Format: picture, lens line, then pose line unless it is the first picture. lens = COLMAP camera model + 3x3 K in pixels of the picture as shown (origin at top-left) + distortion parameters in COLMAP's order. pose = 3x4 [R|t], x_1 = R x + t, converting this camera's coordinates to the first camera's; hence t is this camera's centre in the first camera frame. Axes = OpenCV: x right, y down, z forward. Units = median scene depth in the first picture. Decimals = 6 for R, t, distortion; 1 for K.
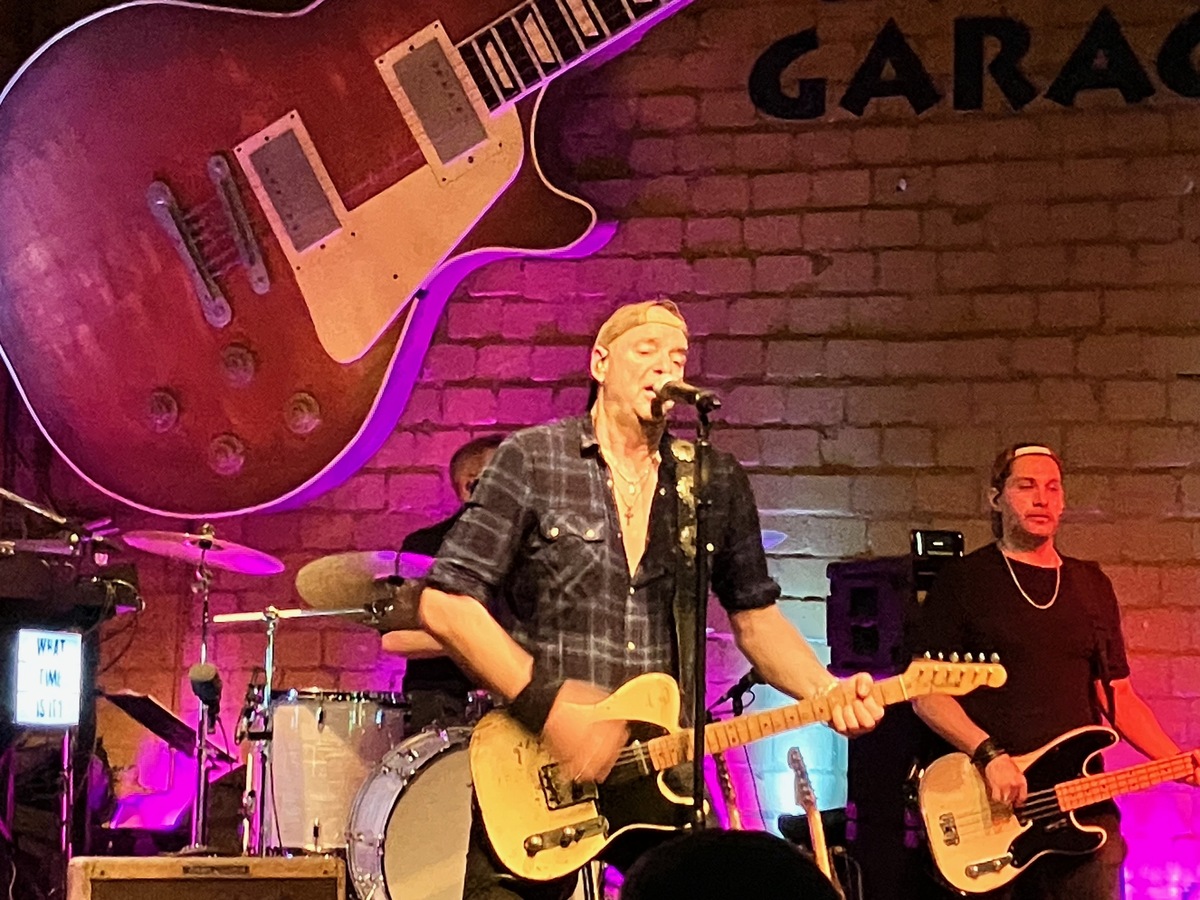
lens RADIAL K [[2904.1, 0, 603.2], [0, 2904.1, 379.4], [0, 0, 1]] dist [0.182113, -0.000214]
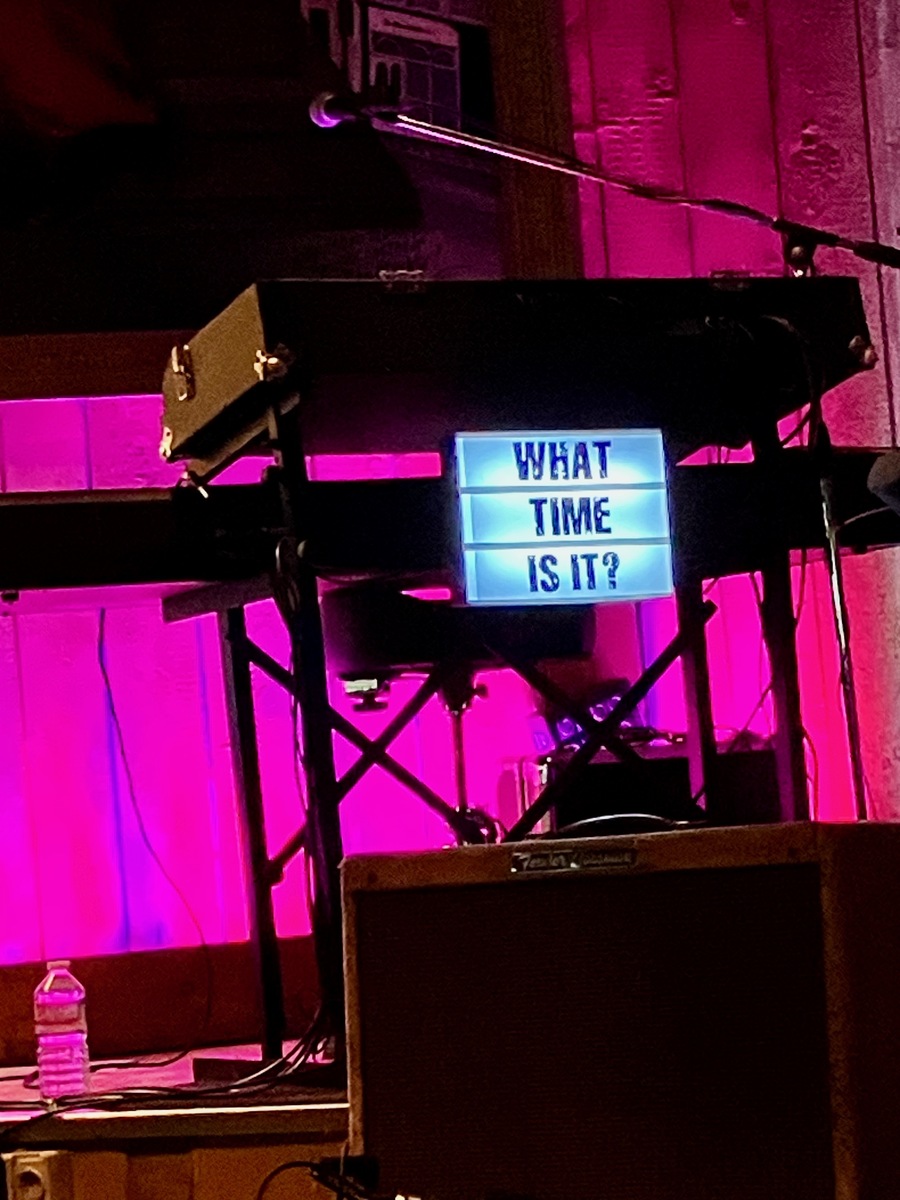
lens RADIAL K [[3755.7, 0, 450.0], [0, 3755.7, 600.0], [0, 0, 1]] dist [0.023628, 0.501265]
pose [[0.687889, -0.111449, -0.717208, 0.296315], [0.169978, 0.985398, 0.009905, 0.114393], [0.705631, -0.128723, 0.696789, 0.554929]]
